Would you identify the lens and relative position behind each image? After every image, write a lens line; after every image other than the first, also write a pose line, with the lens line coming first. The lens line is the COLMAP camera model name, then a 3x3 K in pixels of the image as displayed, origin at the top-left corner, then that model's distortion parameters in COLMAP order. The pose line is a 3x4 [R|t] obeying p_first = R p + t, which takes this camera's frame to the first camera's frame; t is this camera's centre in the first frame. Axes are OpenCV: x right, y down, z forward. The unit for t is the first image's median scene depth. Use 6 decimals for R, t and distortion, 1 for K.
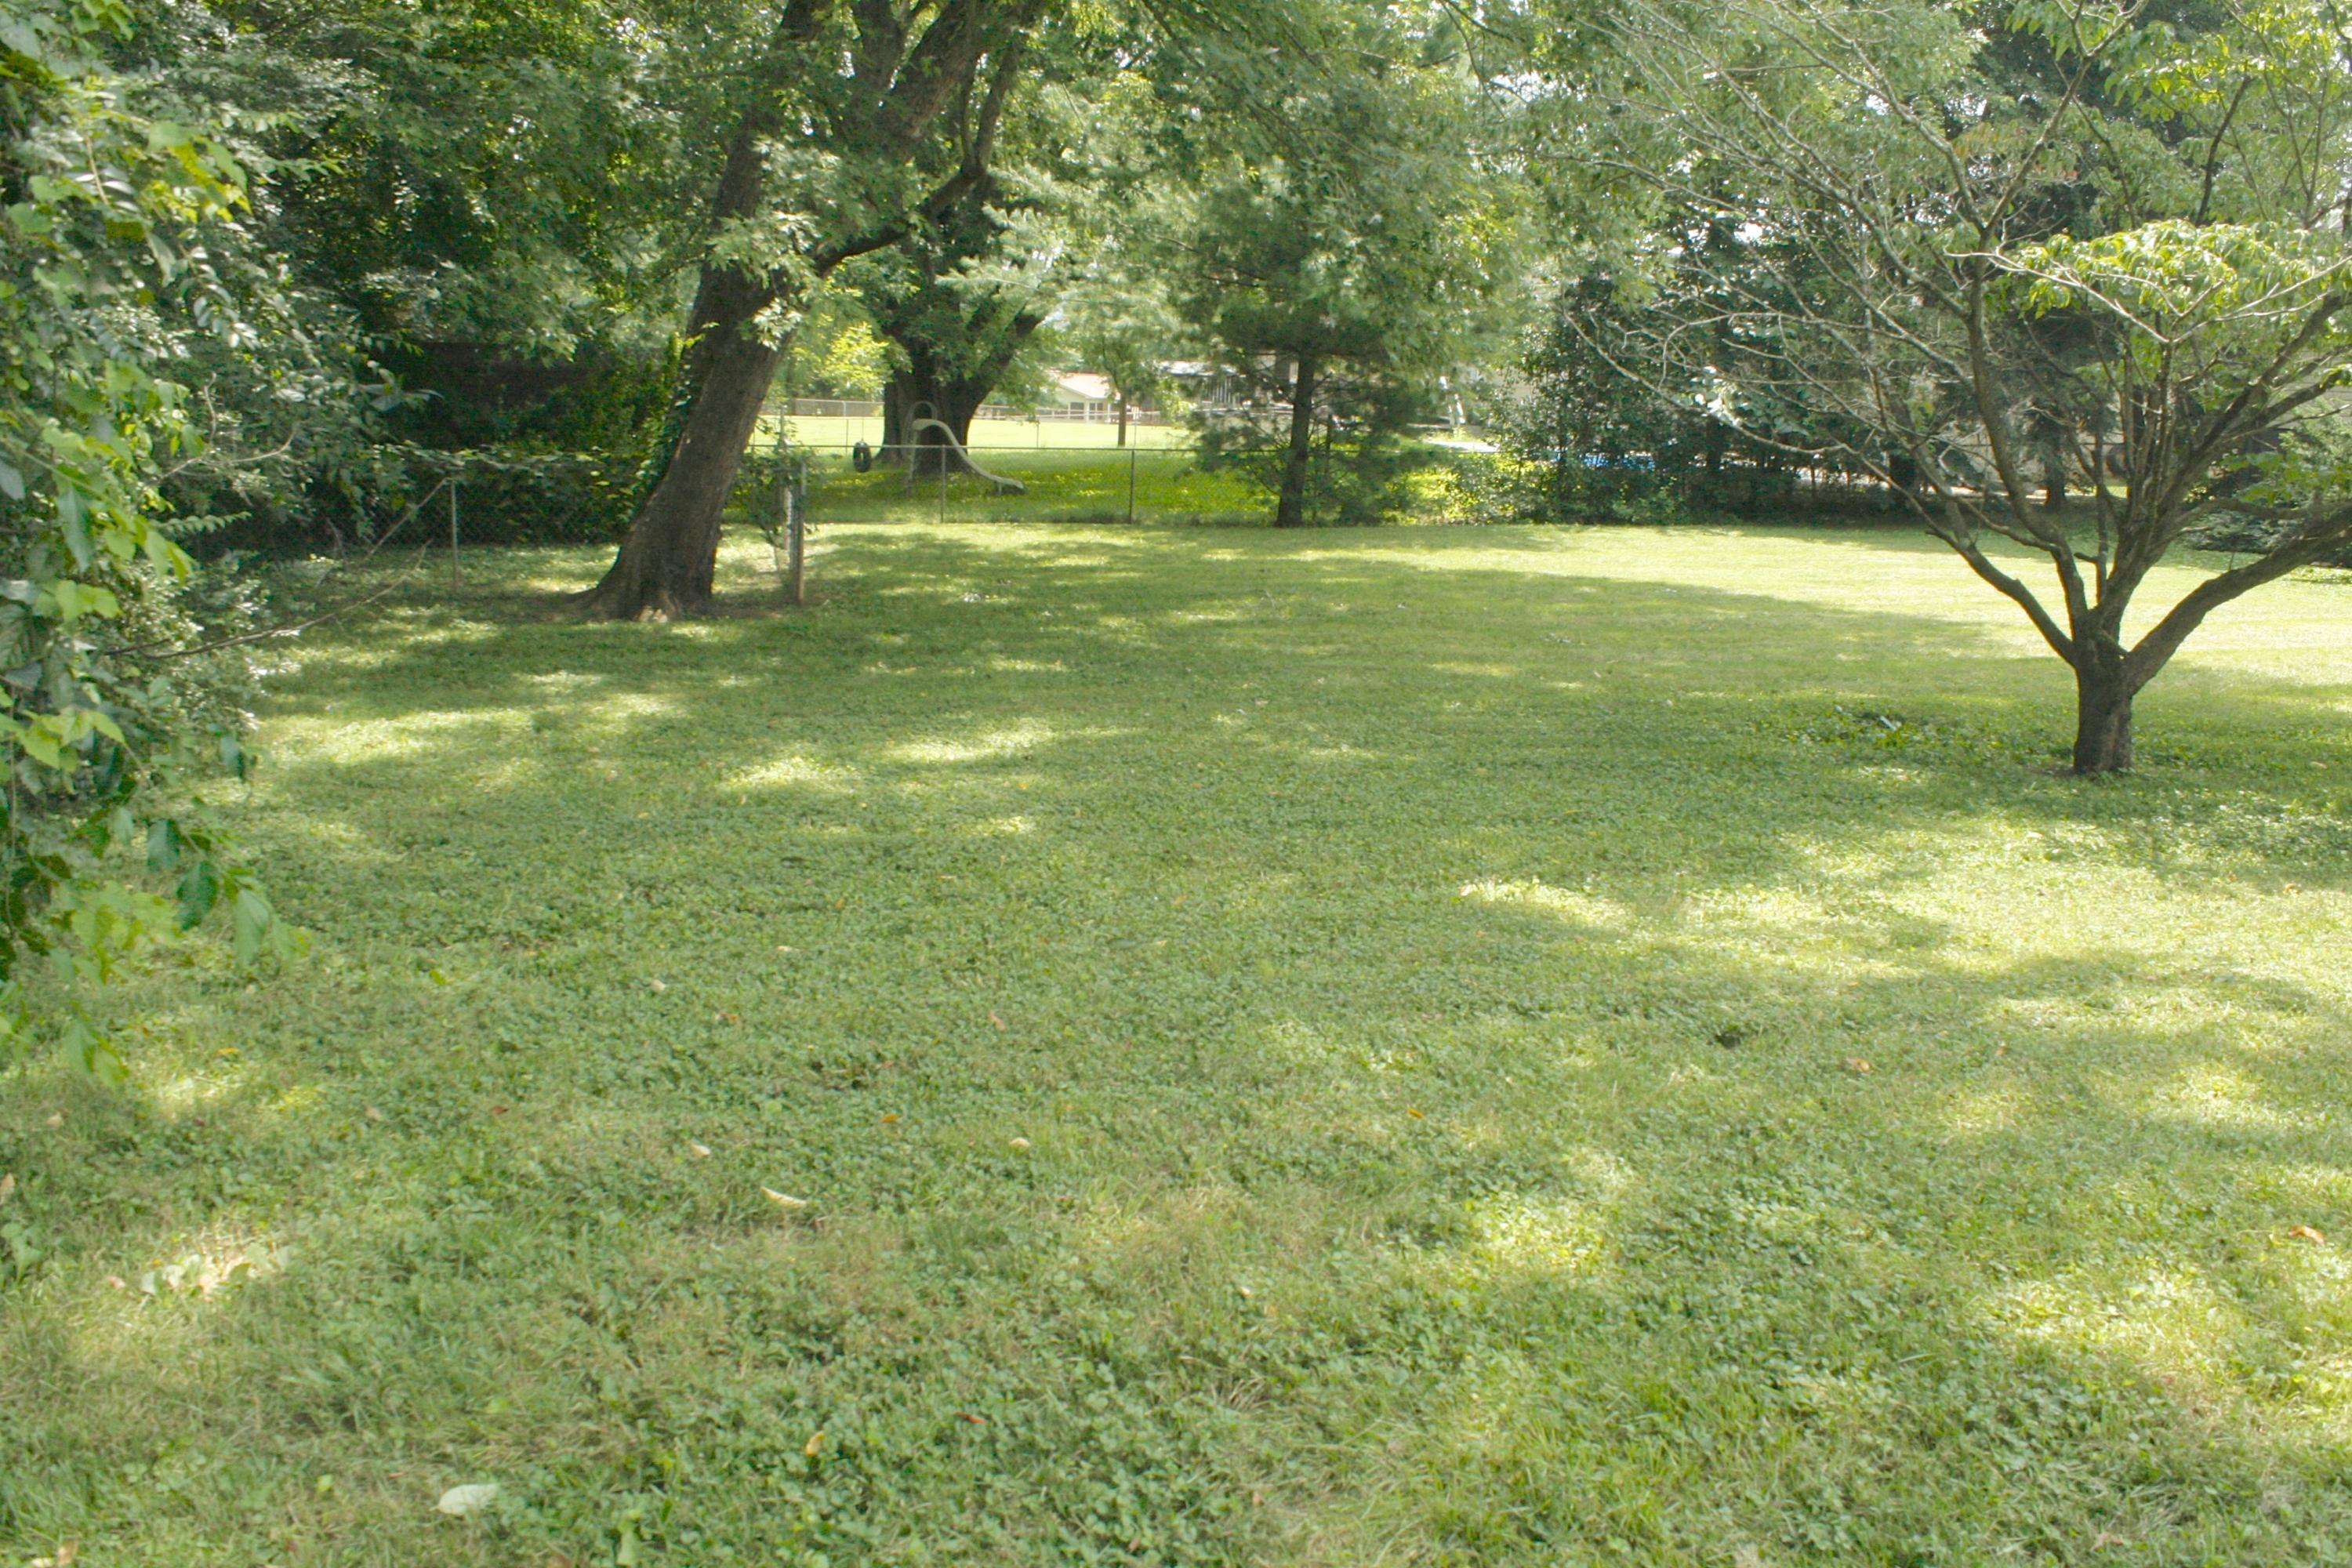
lens RADIAL K [[1963.0, 0, 1229.8], [0, 1963.0, 795.8], [0, 0, 1]] dist [-0.168732, 0.142512]
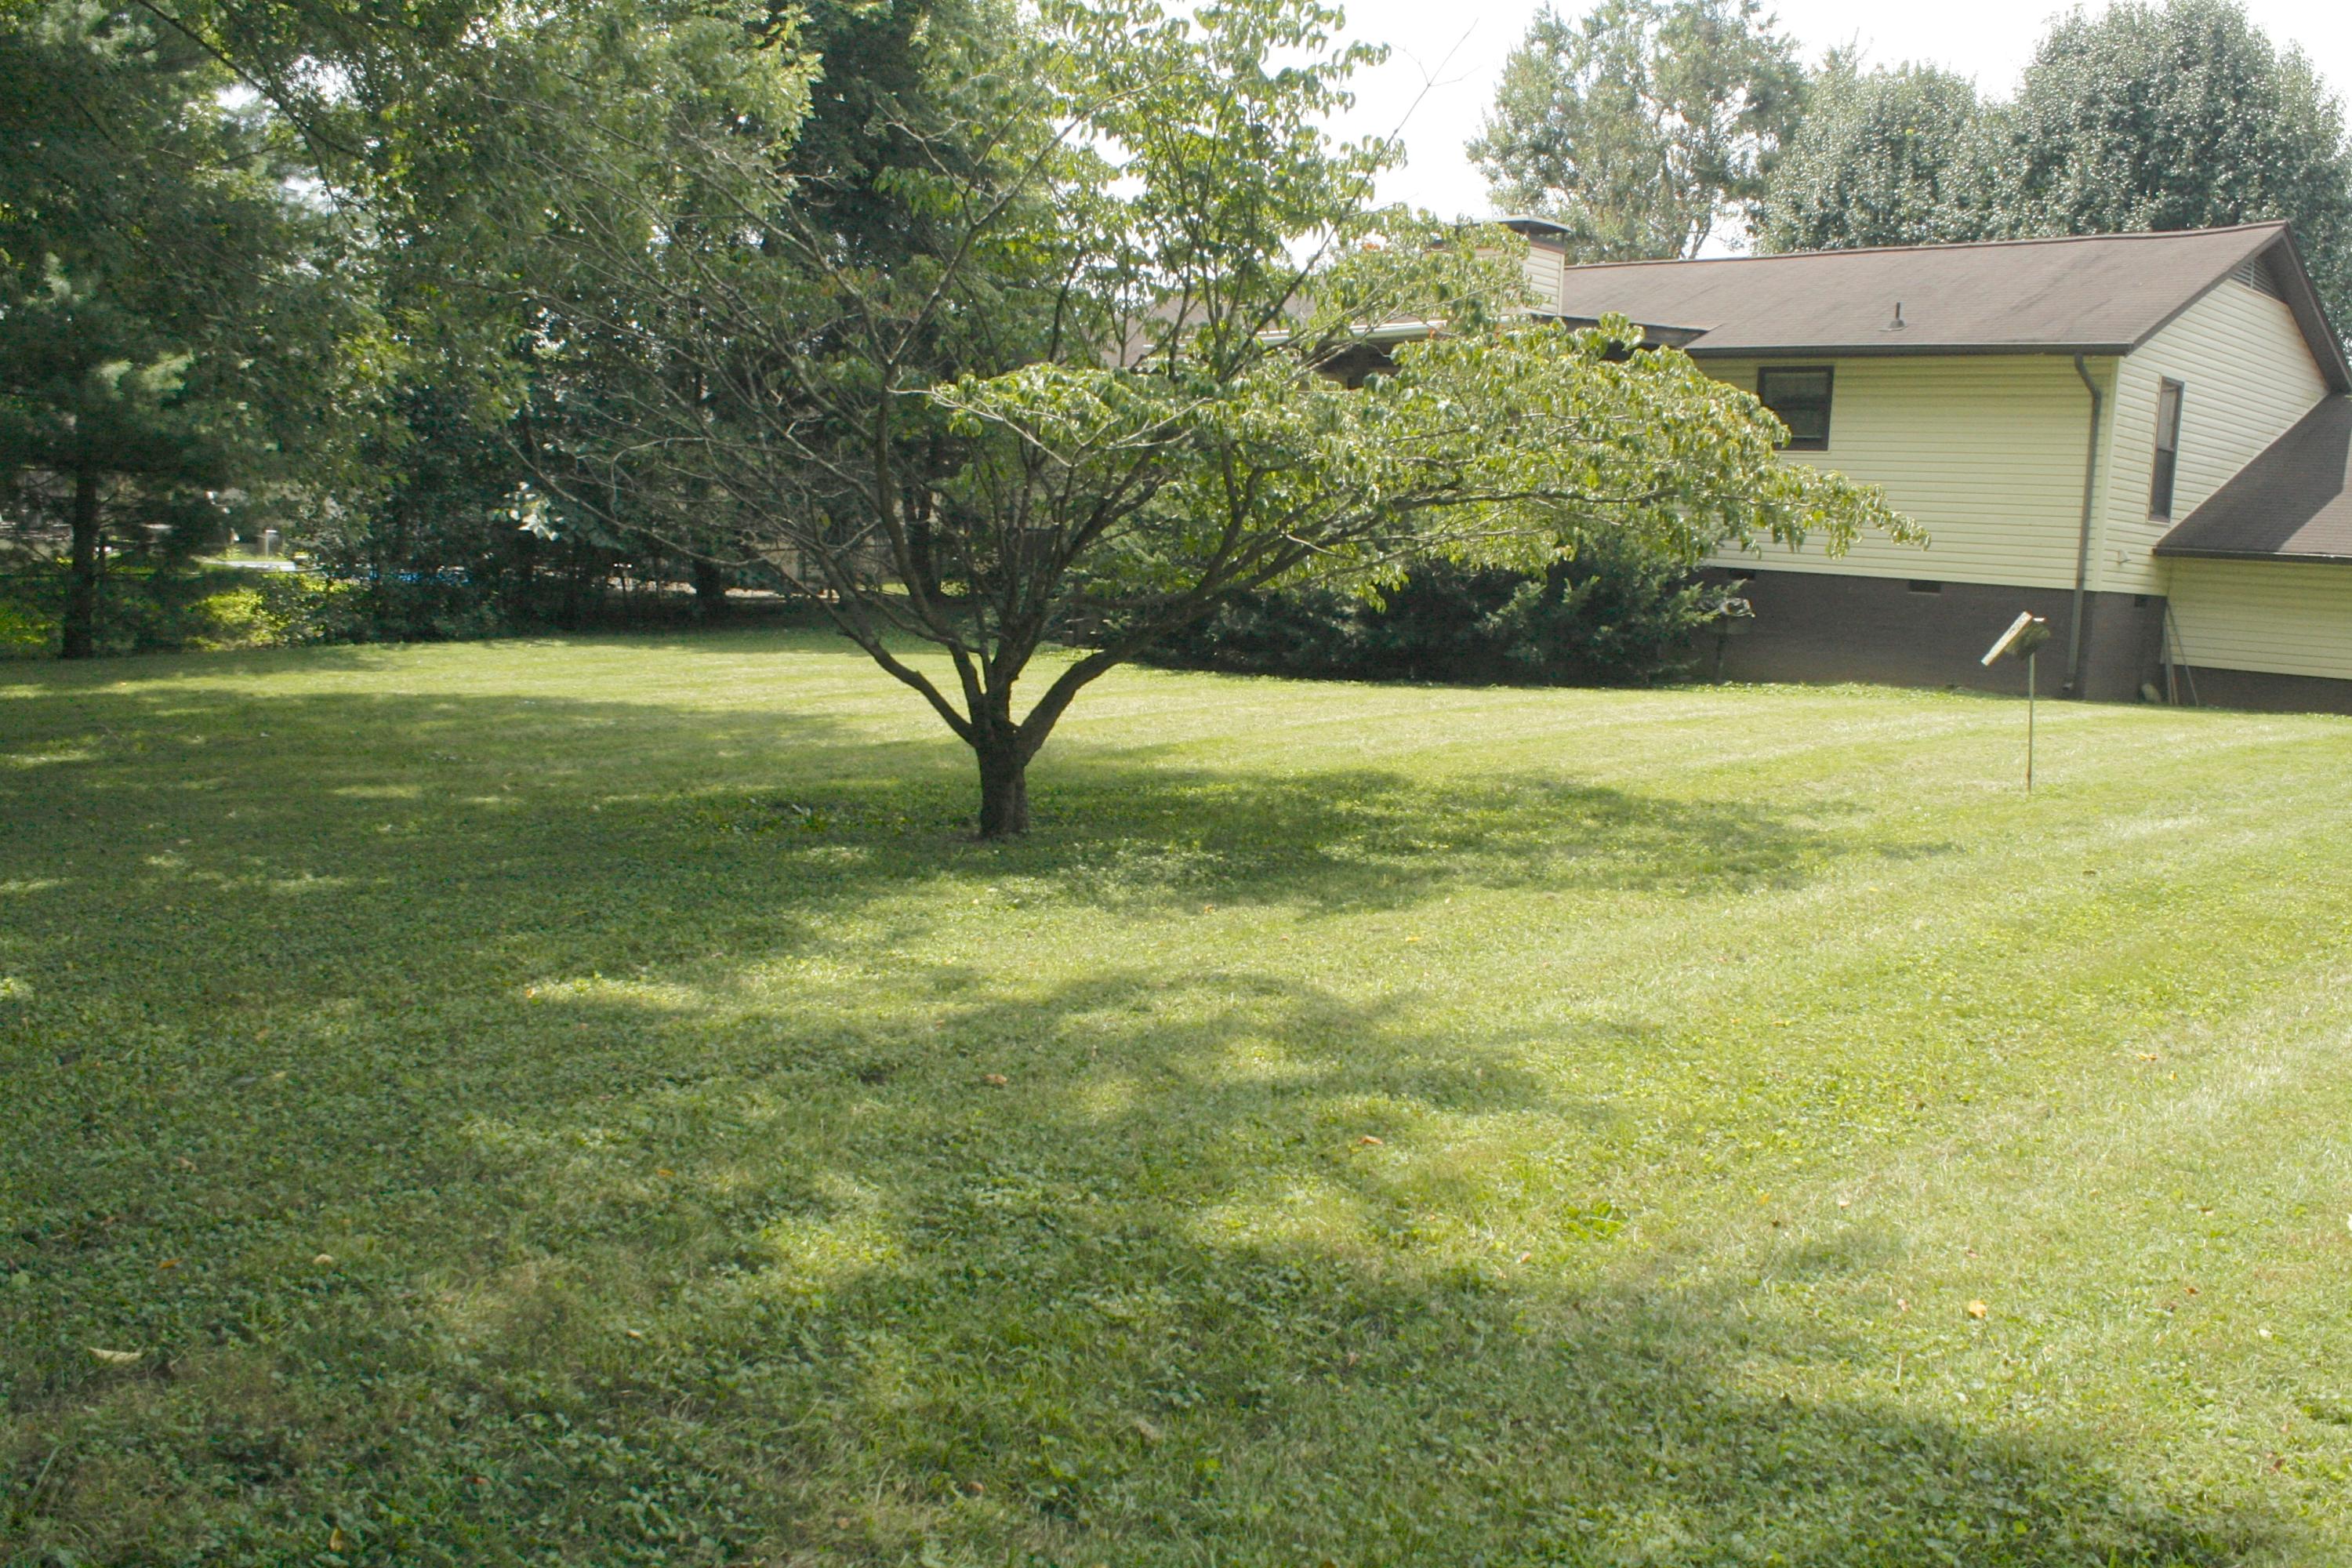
lens RADIAL K [[1963.0, 0, 1187.4], [0, 1963.0, 790.1], [0, 0, 1]] dist [-0.168732, 0.142512]
pose [[0.823562, -0.072081, 0.562627, -0.113873], [0.104484, 0.994198, -0.025569, 0.002592], [-0.557520, 0.079843, 0.826315, -0.037277]]
